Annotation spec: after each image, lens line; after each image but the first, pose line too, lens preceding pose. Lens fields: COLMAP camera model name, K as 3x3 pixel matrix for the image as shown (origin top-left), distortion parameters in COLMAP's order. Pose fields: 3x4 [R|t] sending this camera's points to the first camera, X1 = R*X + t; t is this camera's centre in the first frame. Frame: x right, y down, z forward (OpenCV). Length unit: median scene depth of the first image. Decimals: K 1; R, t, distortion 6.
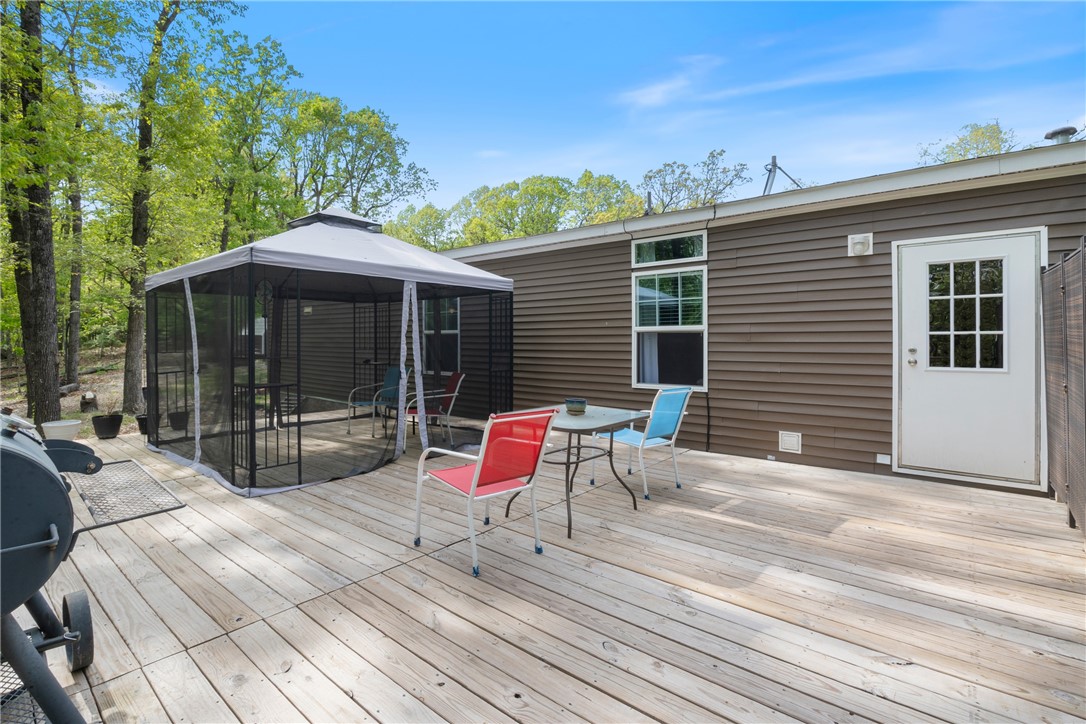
lens RADIAL K [[501.2, 0, 539.9], [0, 501.2, 341.3], [0, 0, 1]] dist [-0.003993, -0.000286]
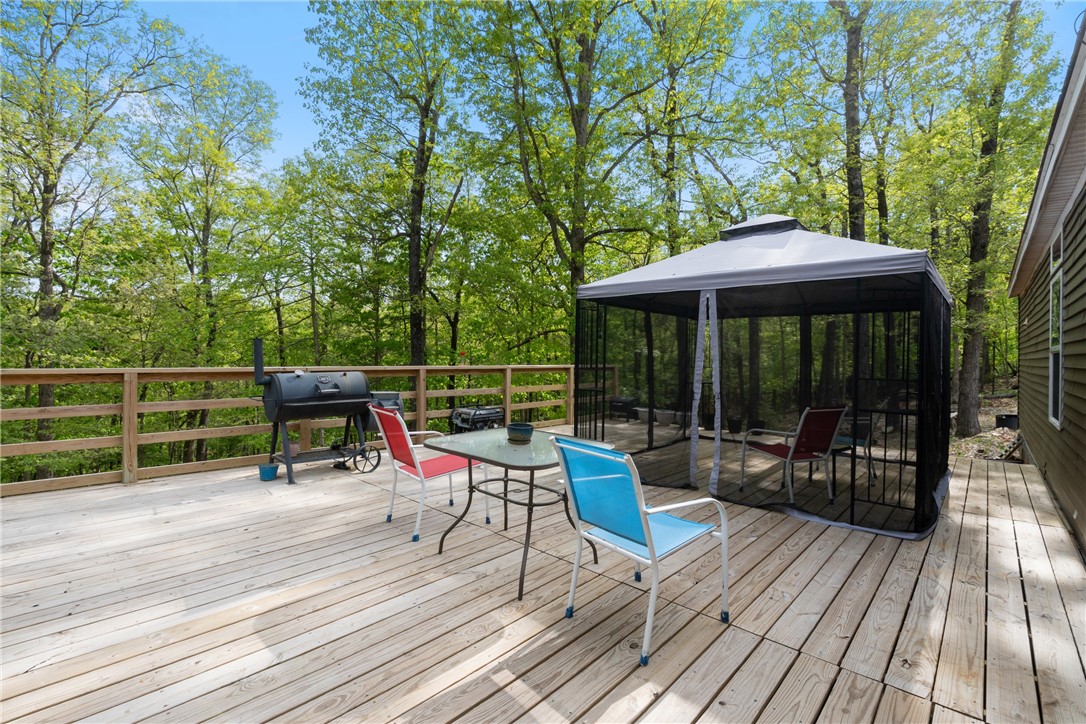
lens RADIAL K [[501.2, 0, 539.9], [0, 501.2, 341.3], [0, 0, 1]] dist [-0.003993, -0.000286]
pose [[-0.038722, -0.025147, -0.998934, 1.005038], [-0.038044, 0.998996, -0.023673, 0.004260], [0.998526, 0.037087, -0.039640, 1.200892]]
